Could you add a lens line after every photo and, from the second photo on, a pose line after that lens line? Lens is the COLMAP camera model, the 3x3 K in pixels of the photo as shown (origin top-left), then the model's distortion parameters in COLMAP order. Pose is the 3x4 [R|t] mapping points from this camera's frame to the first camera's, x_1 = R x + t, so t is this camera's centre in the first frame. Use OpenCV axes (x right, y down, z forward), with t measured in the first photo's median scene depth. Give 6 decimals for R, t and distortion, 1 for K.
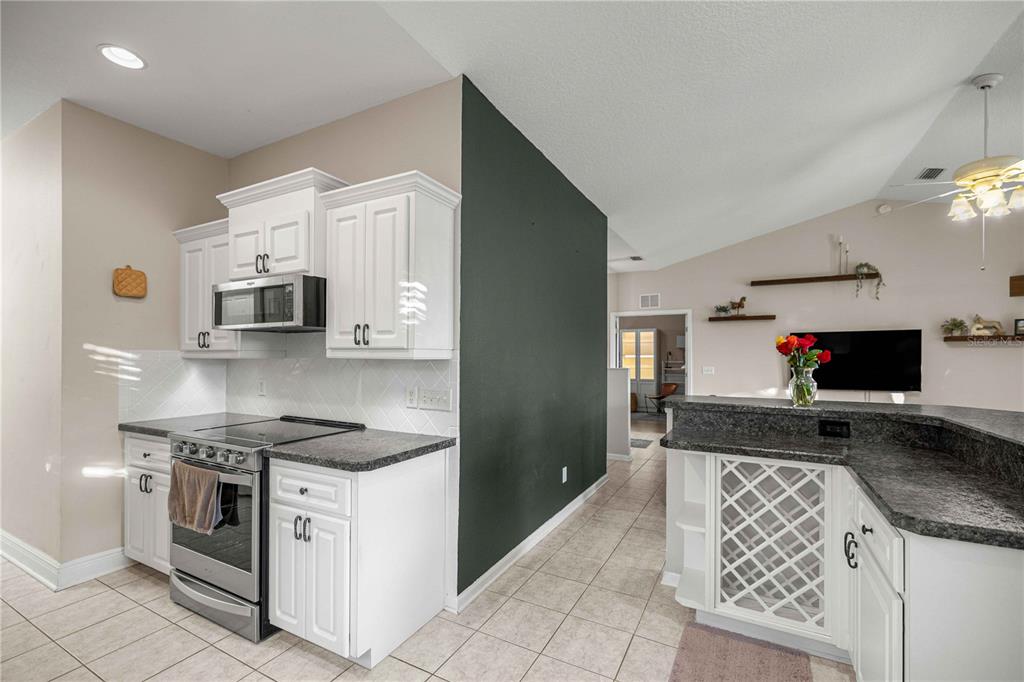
lens RADIAL K [[437.1, 0, 516.9], [0, 437.1, 347.6], [0, 0, 1]] dist [-0.002237, -0.000260]
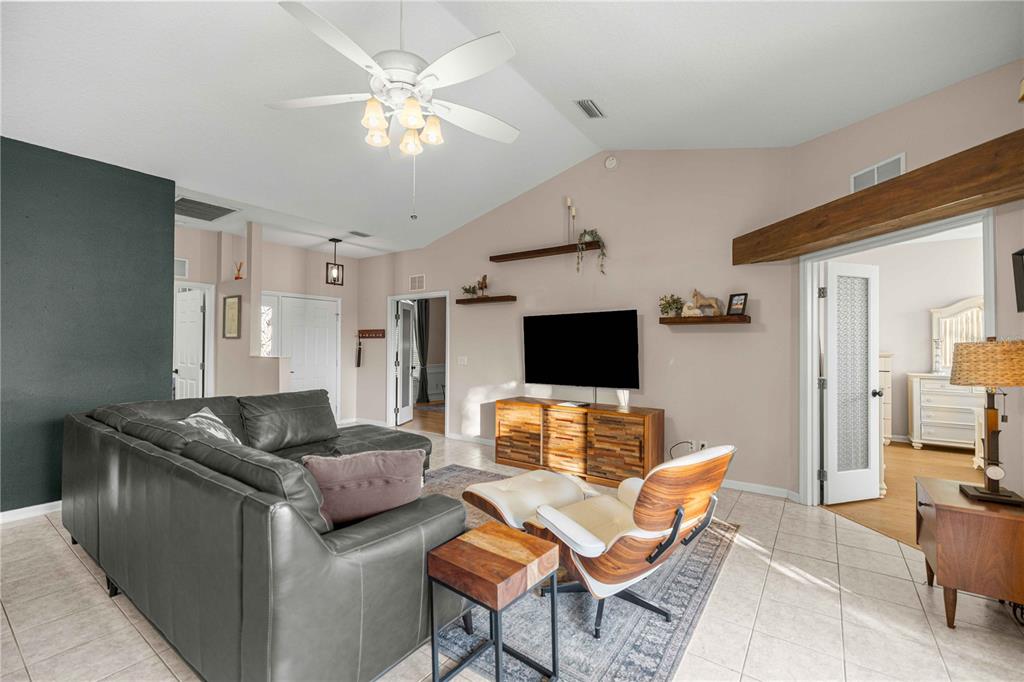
lens RADIAL K [[437.1, 0, 506.8], [0, 437.1, 341.8], [0, 0, 1]] dist [-0.002237, -0.000260]
pose [[0.987545, 0.008255, -0.157122, 0.766472], [-0.008767, 0.999958, -0.002561, 0.019117], [0.157094, 0.003907, 0.987576, 0.168061]]
